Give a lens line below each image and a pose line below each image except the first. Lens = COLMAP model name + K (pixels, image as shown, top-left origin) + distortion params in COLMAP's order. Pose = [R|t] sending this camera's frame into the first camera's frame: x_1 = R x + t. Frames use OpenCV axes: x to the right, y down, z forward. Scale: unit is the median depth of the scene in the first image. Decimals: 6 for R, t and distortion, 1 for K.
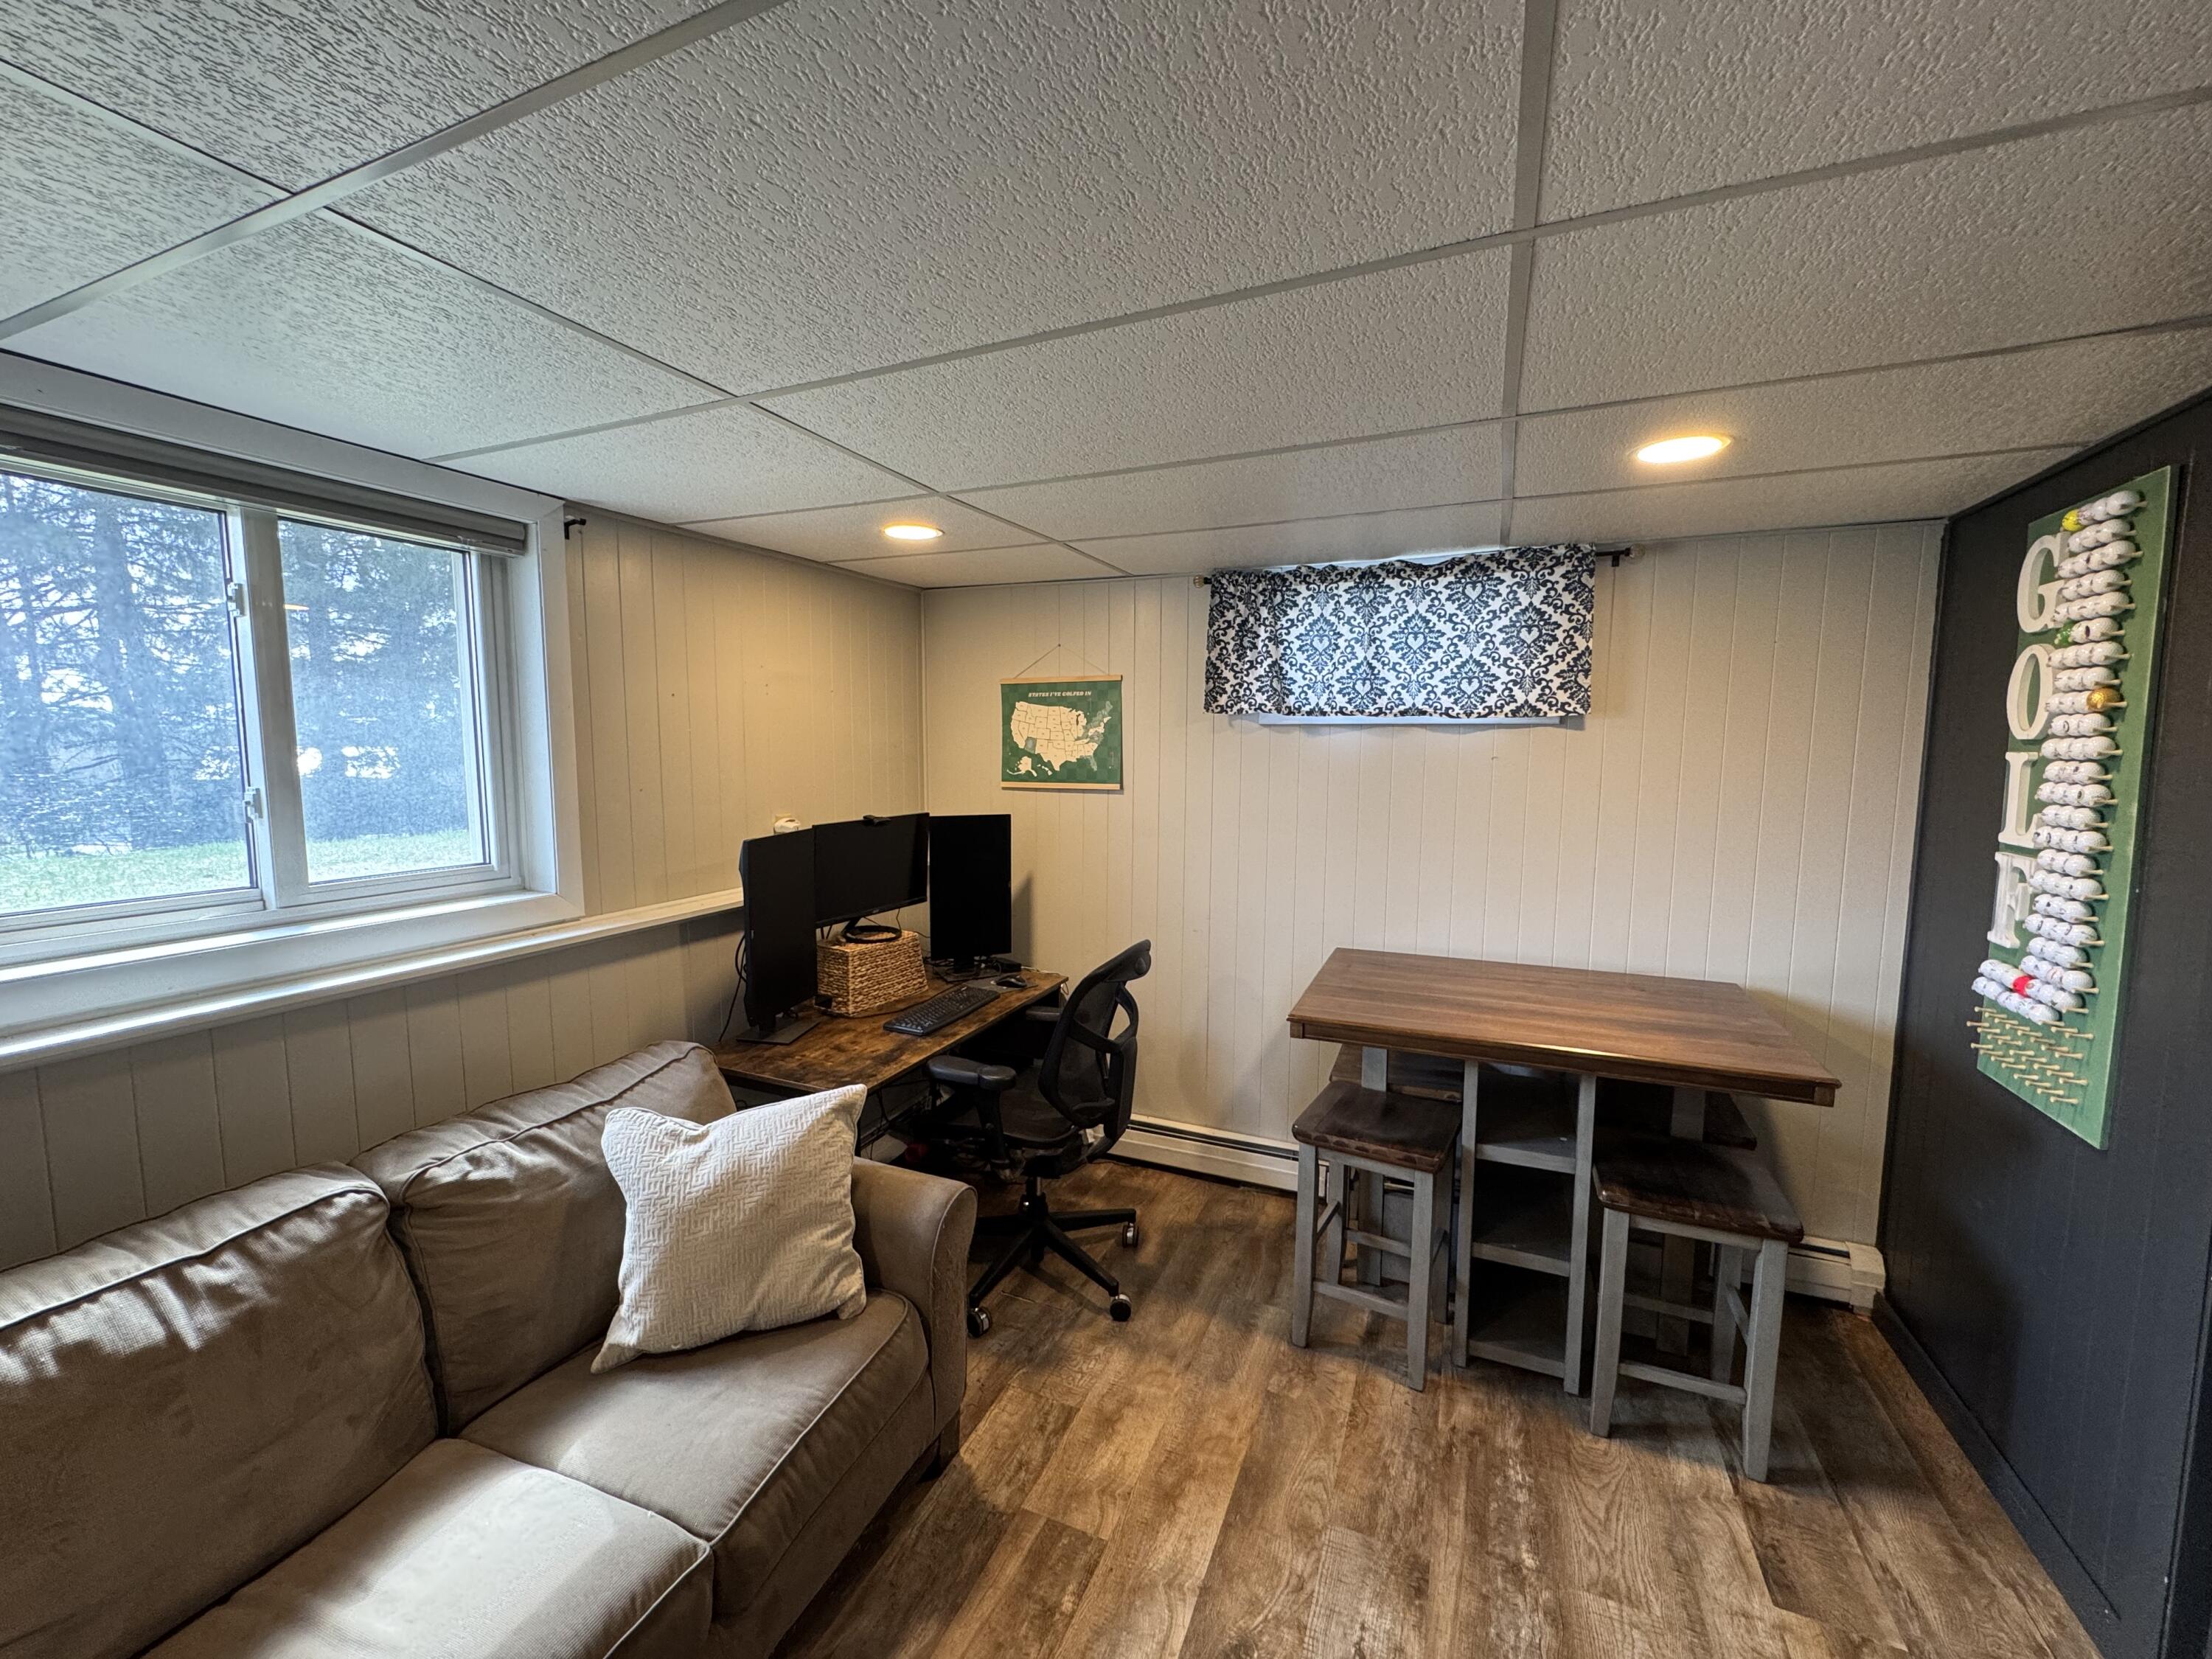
lens RADIAL K [[882.9, 0, 1106.3], [0, 882.9, 820.0], [0, 0, 1]] dist [-0.002123, 0.000467]
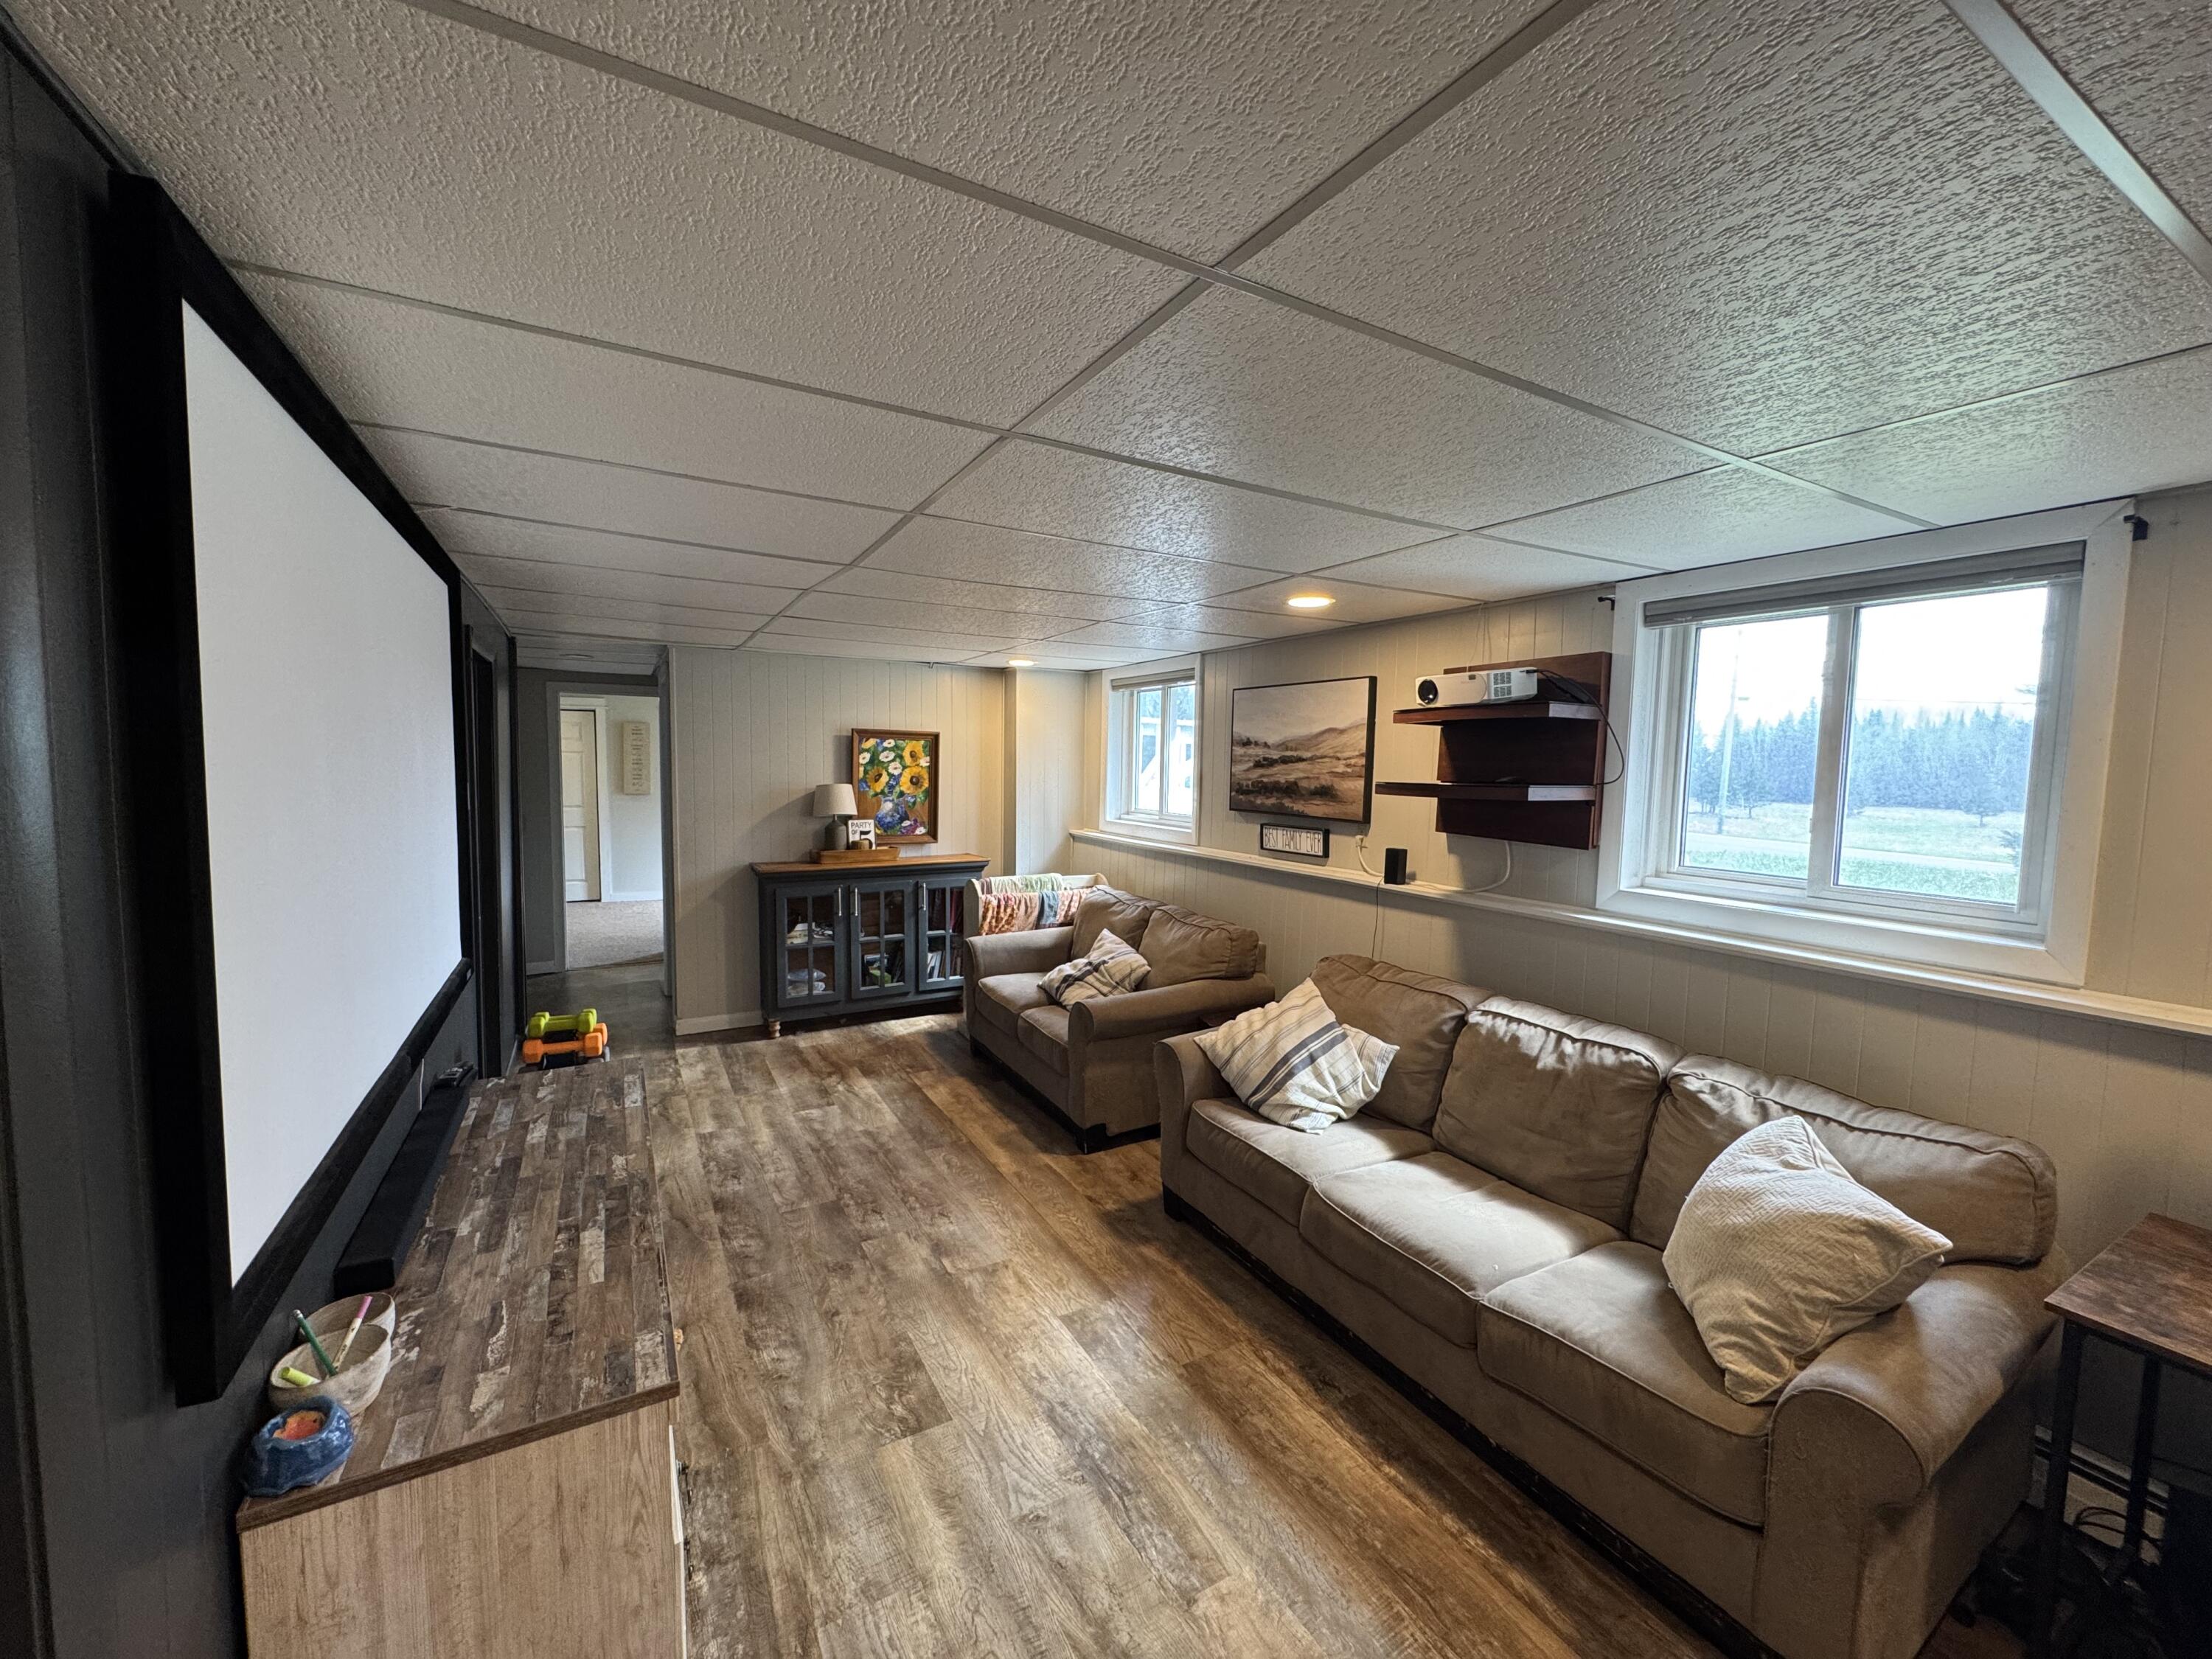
lens RADIAL K [[882.9, 0, 1104.8], [0, 882.9, 830.3], [0, 0, 1]] dist [-0.002123, 0.000467]
pose [[-0.608212, 0.046977, -0.792383, 0.533875], [-0.089857, 0.987756, 0.127531, -0.052187], [0.788672, 0.148767, -0.596544, 0.616054]]
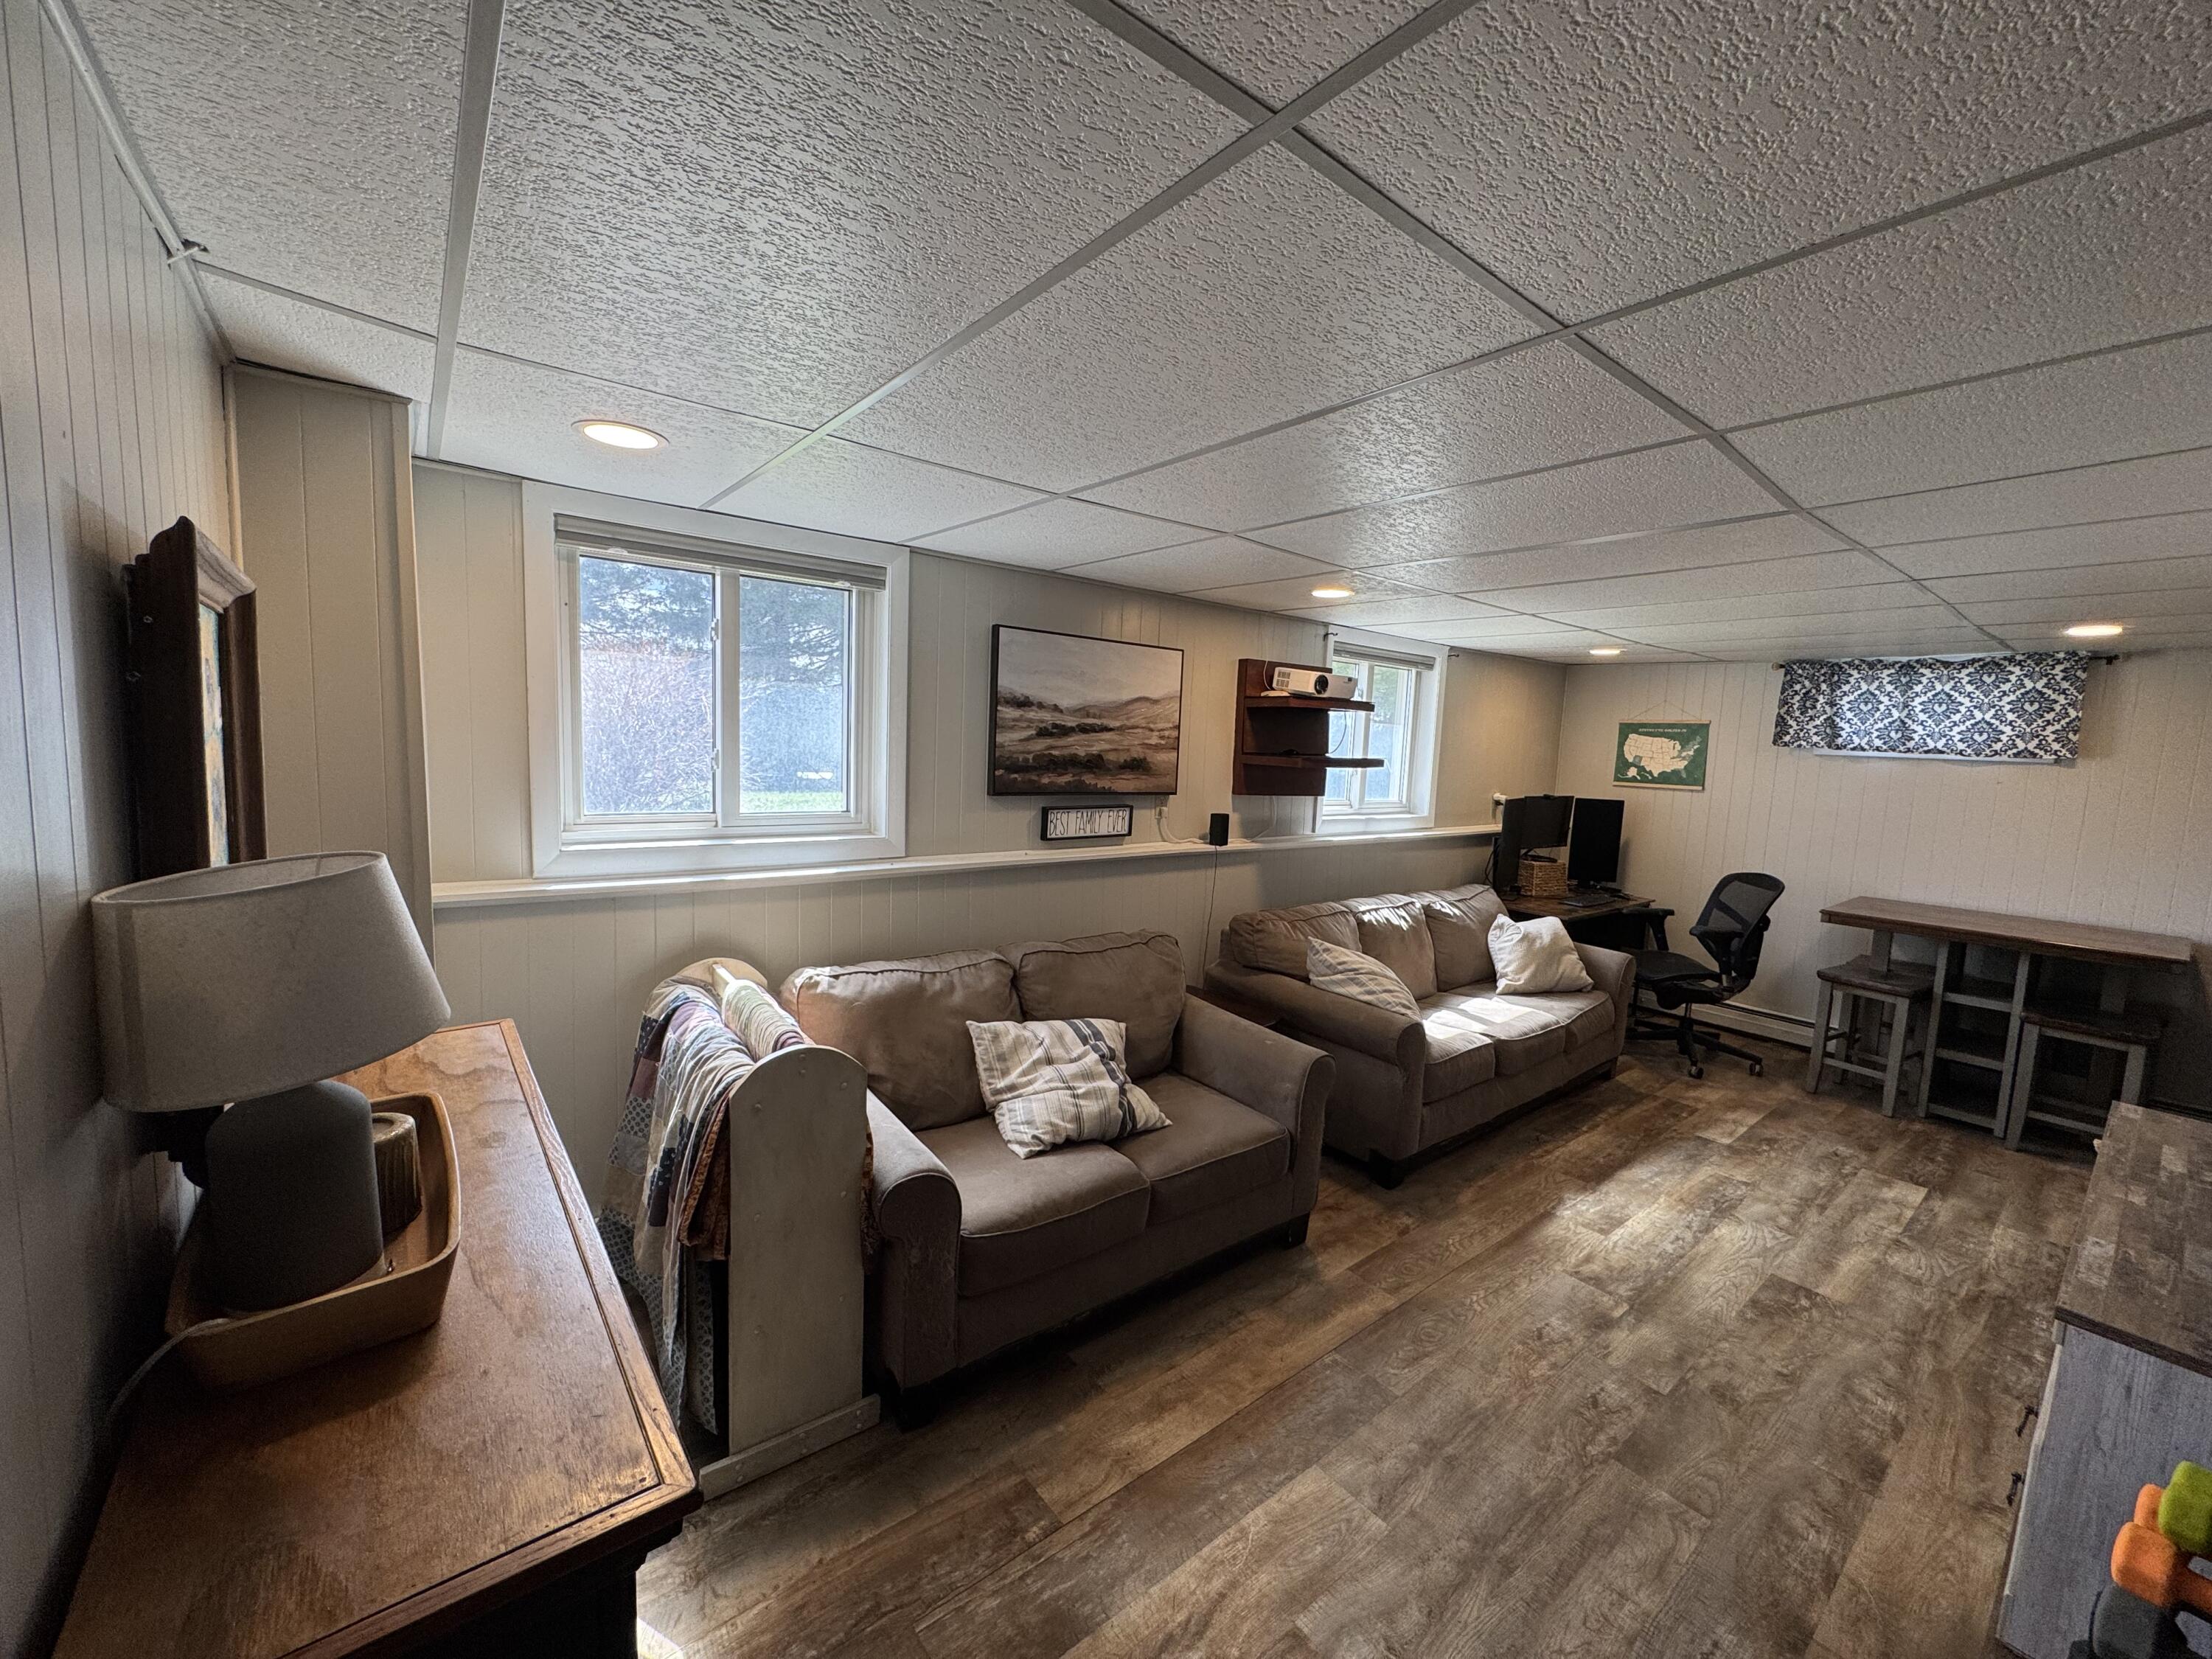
lens RADIAL K [[882.9, 0, 1103.4], [0, 882.9, 828.2], [0, 0, 1]] dist [-0.002123, 0.000467]
pose [[0.881814, 0.081749, -0.464458, -0.240167], [-0.079947, 0.996519, 0.023610, 0.104780], [0.464771, 0.016312, 0.885281, -1.171106]]
